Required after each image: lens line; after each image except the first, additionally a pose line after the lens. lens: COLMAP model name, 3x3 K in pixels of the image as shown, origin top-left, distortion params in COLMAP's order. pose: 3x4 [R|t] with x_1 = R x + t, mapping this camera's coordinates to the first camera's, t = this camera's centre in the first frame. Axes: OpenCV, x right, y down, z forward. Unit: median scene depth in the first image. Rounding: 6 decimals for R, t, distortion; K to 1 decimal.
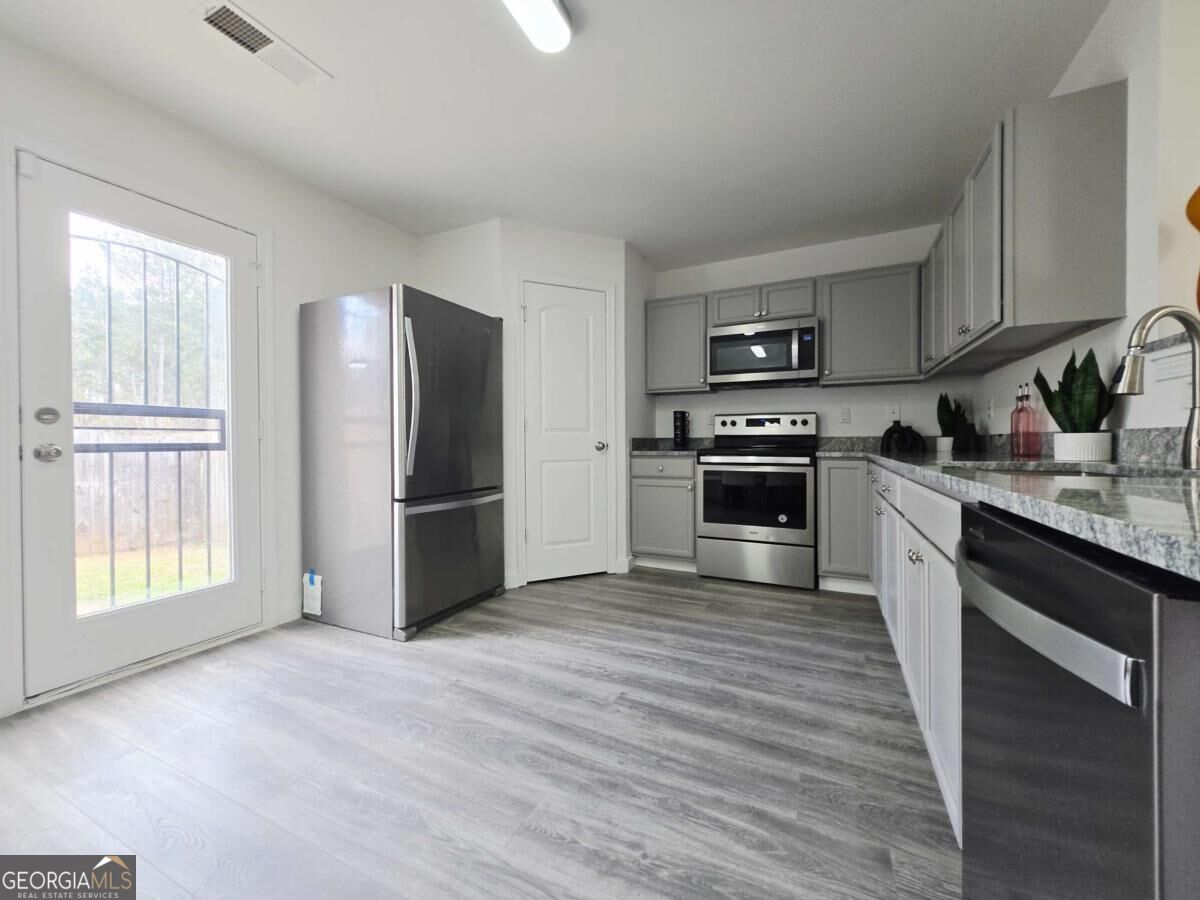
lens RADIAL K [[471.6, 0, 595.1], [0, 471.6, 445.1], [0, 0, 1]] dist [-0.000728, -0.000136]
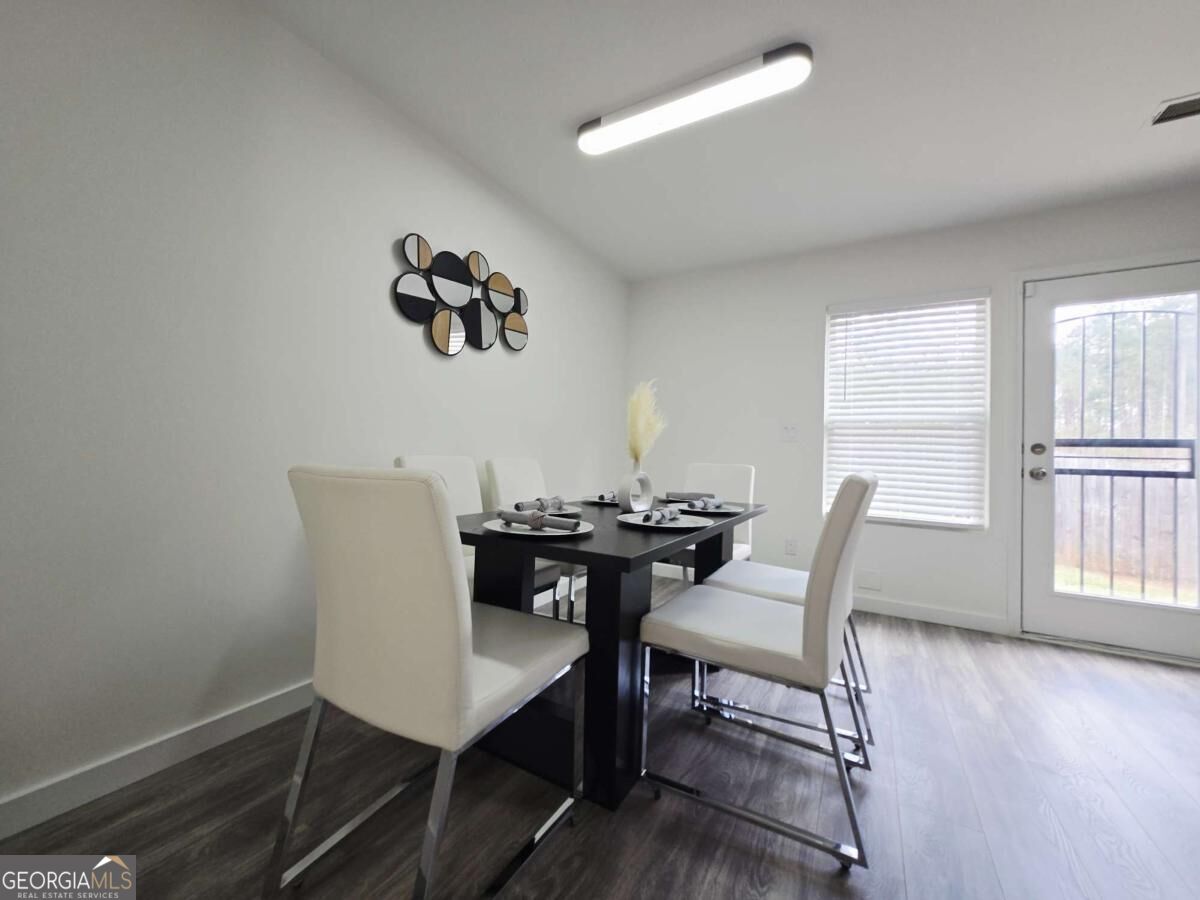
lens RADIAL K [[471.6, 0, 595.1], [0, 471.6, 445.1], [0, 0, 1]] dist [-0.000728, -0.000136]
pose [[-0.071382, -0.017742, -0.997291, 0.380698], [-0.033645, 0.999316, -0.015370, -0.003231], [0.996881, 0.032456, -0.071930, -0.263211]]
